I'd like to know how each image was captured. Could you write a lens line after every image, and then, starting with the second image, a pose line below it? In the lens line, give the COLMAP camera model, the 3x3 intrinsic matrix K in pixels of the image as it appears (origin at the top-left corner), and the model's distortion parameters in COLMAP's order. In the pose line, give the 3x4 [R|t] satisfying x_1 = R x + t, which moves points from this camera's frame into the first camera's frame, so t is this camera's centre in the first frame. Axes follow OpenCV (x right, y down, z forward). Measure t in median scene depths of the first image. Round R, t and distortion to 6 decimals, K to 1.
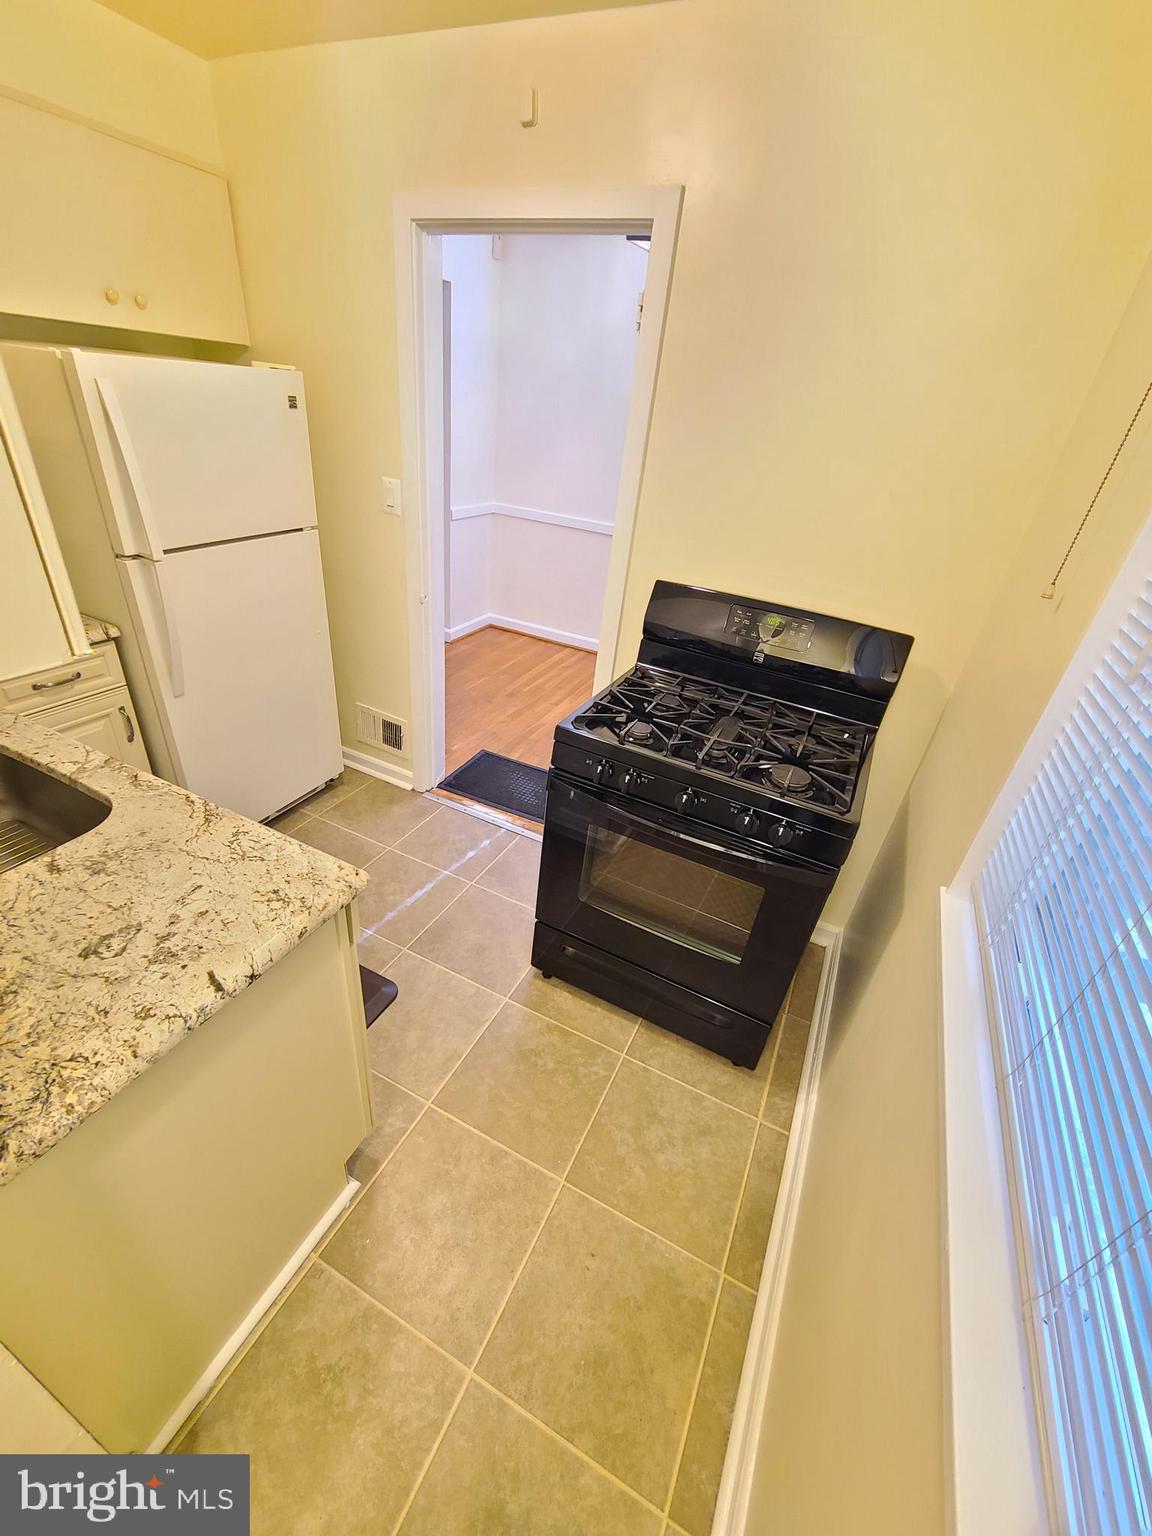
lens RADIAL K [[636.6, 0, 575.5], [0, 636.6, 775.6], [0, 0, 1]] dist [-0.007090, 0.003853]
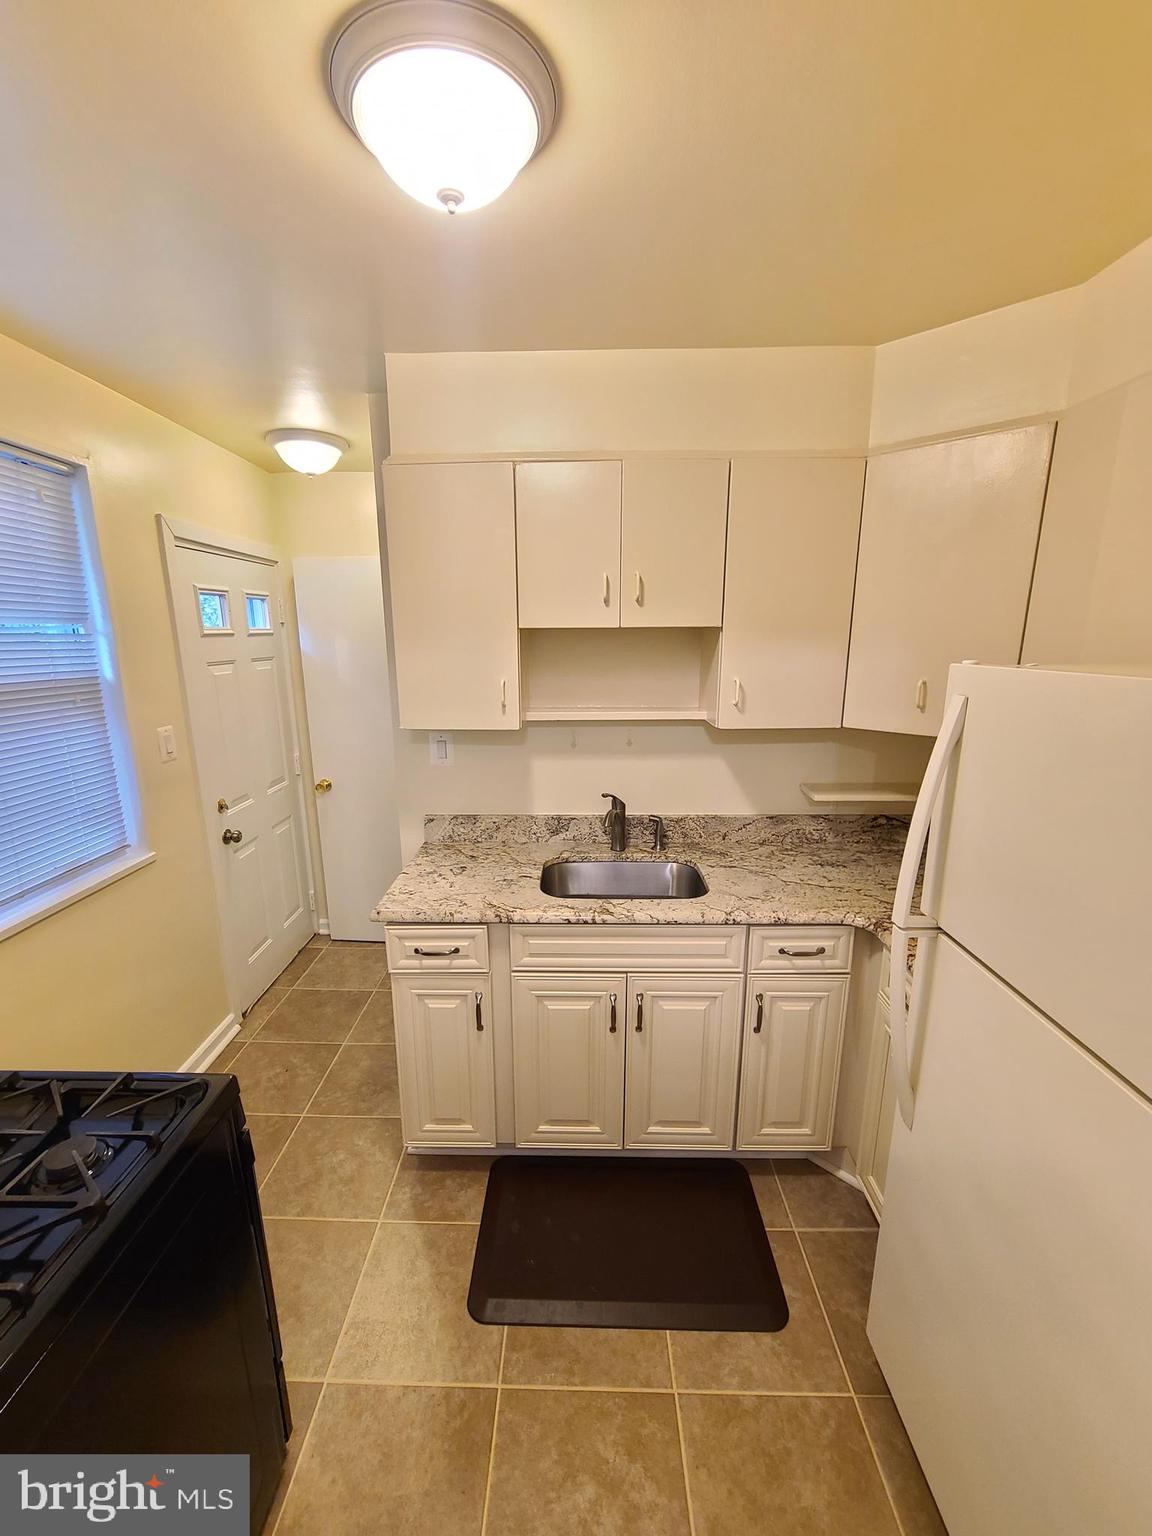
lens RADIAL K [[636.6, 0, 565.8], [0, 636.6, 775.7], [0, 0, 1]] dist [-0.007090, 0.003853]
pose [[-0.906517, 0.002929, -0.422160, -0.053728], [-0.283811, 0.736062, 0.614543, -0.721133], [0.312536, 0.676907, -0.666421, 1.157133]]
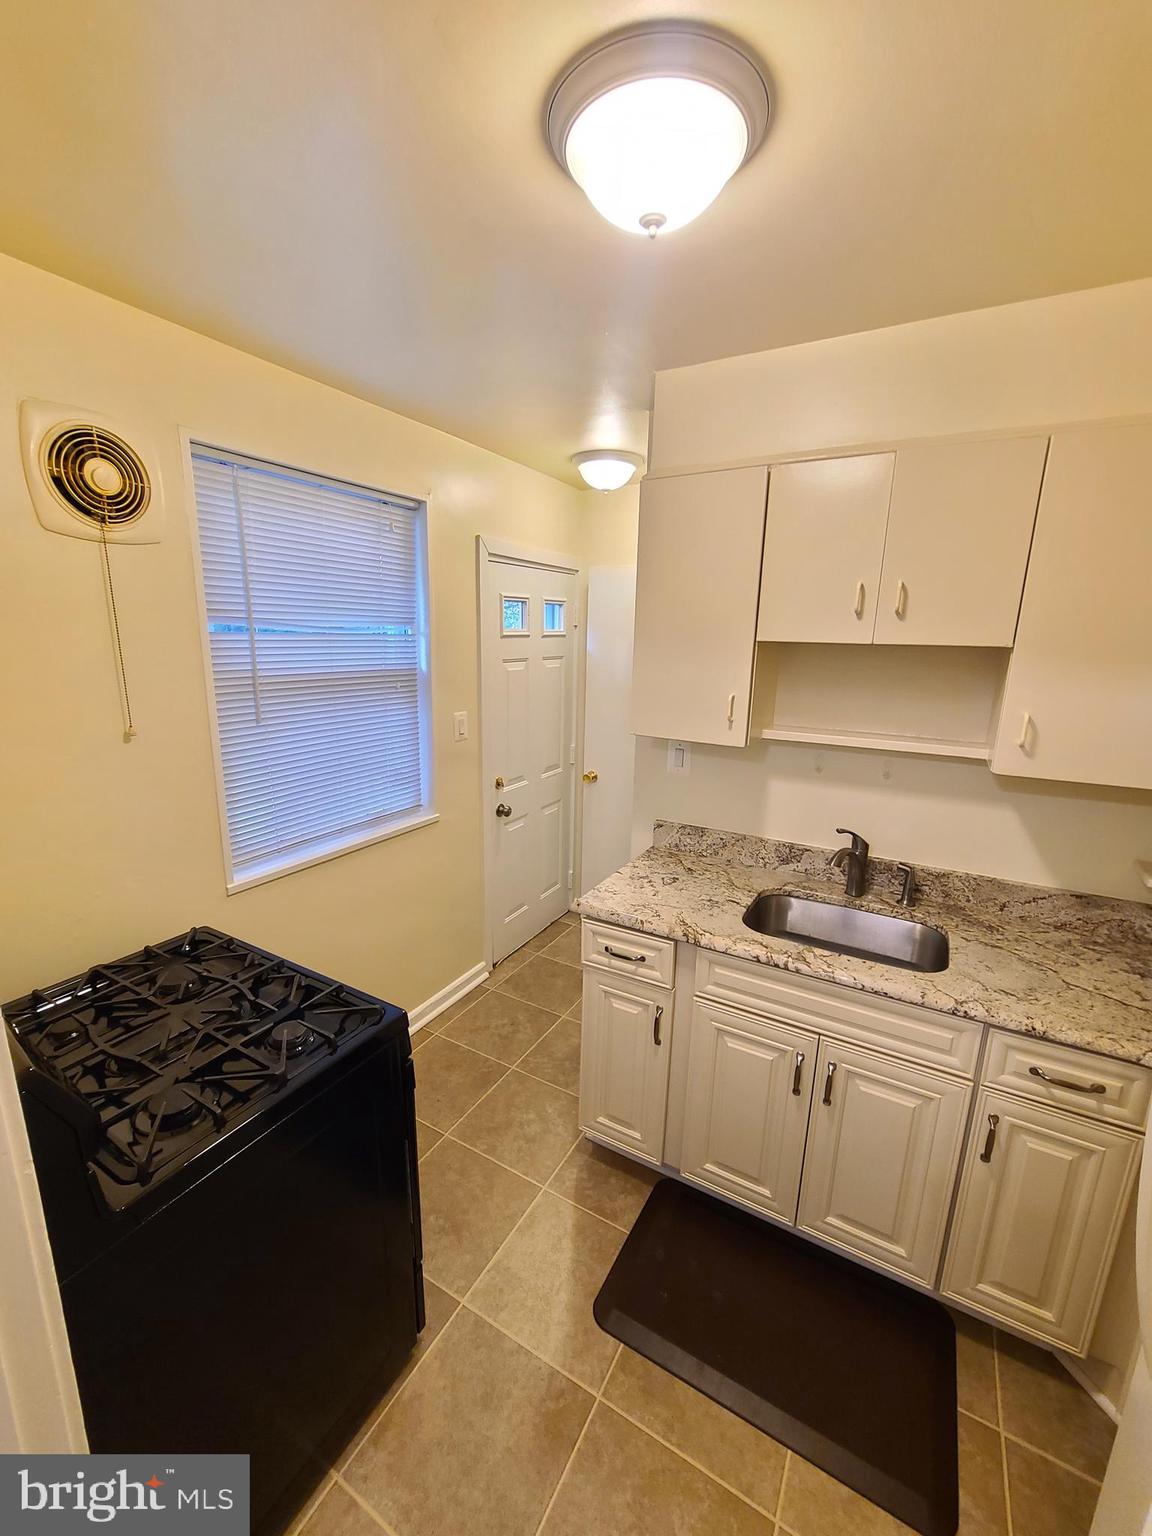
lens RADIAL K [[636.6, 0, 564.1], [0, 636.6, 771.7], [0, 0, 1]] dist [-0.007090, 0.003853]
pose [[-0.990470, -0.127783, 0.051395, -0.202222], [-0.056343, 0.716414, 0.695397, -0.758833], [-0.125680, 0.685874, -0.716786, 1.157346]]
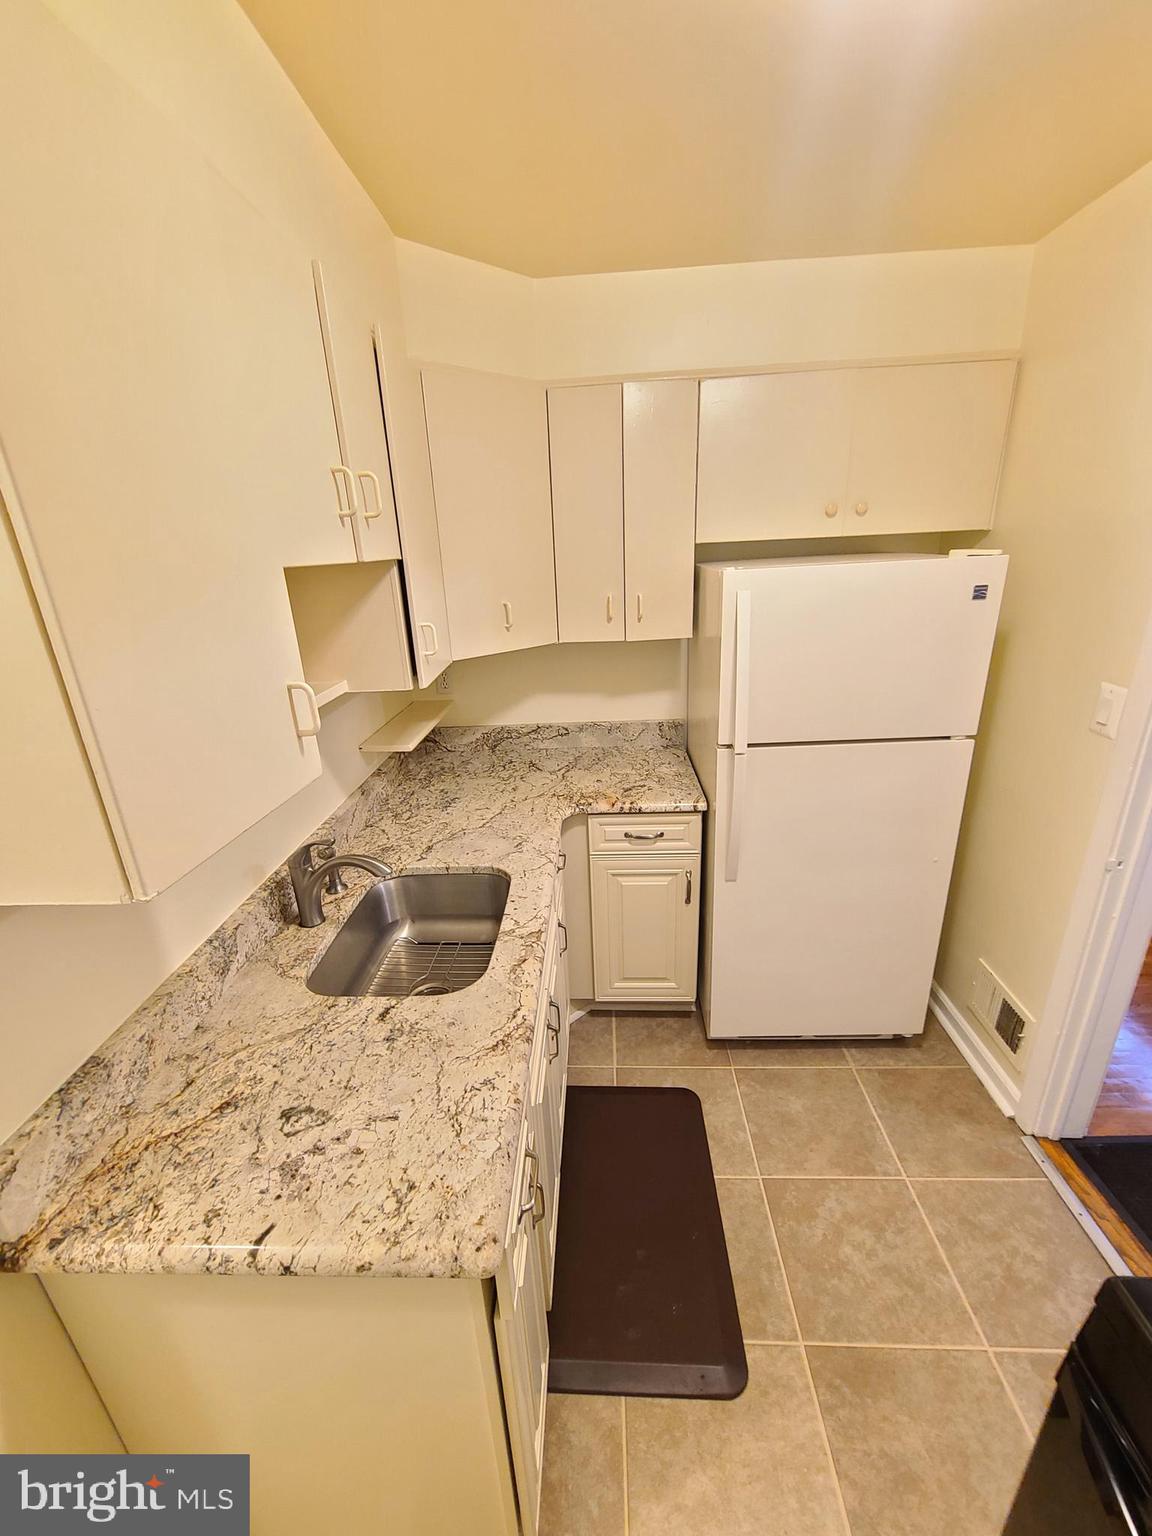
lens RADIAL K [[636.6, 0, 572.7], [0, 636.6, 775.7], [0, 0, 1]] dist [-0.007090, 0.003853]
pose [[0.391087, 0.205177, -0.897192, 0.125901], [-0.400590, 0.915598, 0.034769, -0.223206], [0.828601, 0.345808, 0.440270, 0.341588]]
